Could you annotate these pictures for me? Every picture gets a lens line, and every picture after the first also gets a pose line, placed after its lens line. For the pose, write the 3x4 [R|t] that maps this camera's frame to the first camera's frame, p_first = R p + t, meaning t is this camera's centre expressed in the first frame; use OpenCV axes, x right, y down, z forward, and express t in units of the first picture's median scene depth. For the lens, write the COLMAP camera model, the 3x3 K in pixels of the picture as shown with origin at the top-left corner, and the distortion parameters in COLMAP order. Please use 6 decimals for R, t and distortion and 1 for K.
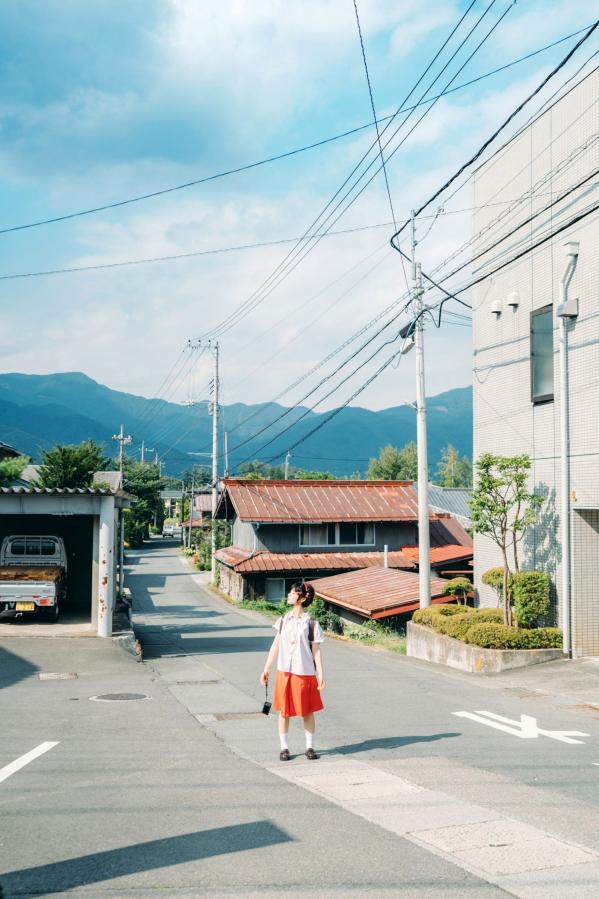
lens RADIAL K [[943.7, 0, 303.0], [0, 943.7, 452.5], [0, 0, 1]] dist [-0.046441, 0.000000]
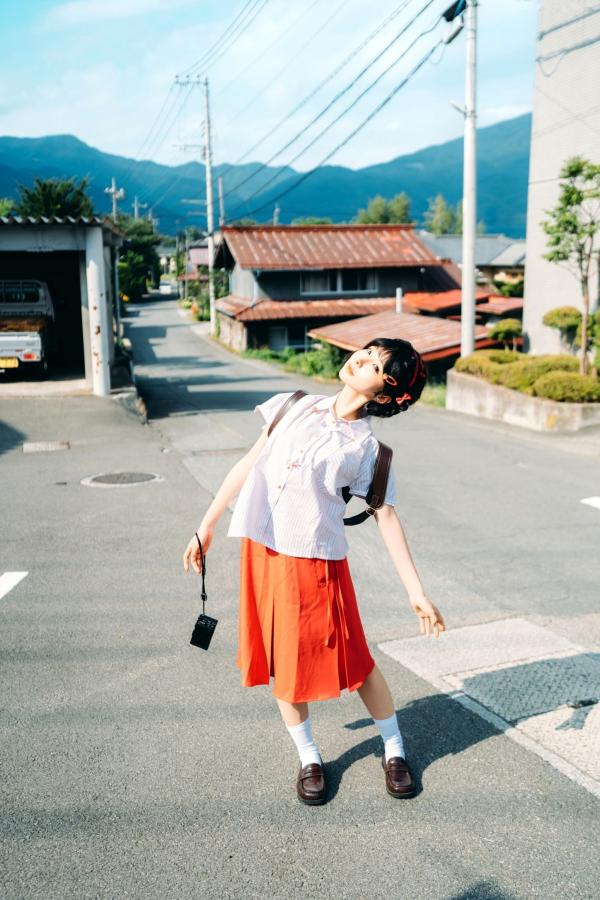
lens RADIAL K [[844.7, 0, 295.9], [0, 844.7, 453.7], [0, 0, 1]] dist [-0.011762, 0.000000]
pose [[0.999797, -0.019176, 0.006179, -0.035110], [0.016732, 0.961145, 0.275538, 0.033041], [-0.011223, -0.275378, 0.961270, 0.212692]]
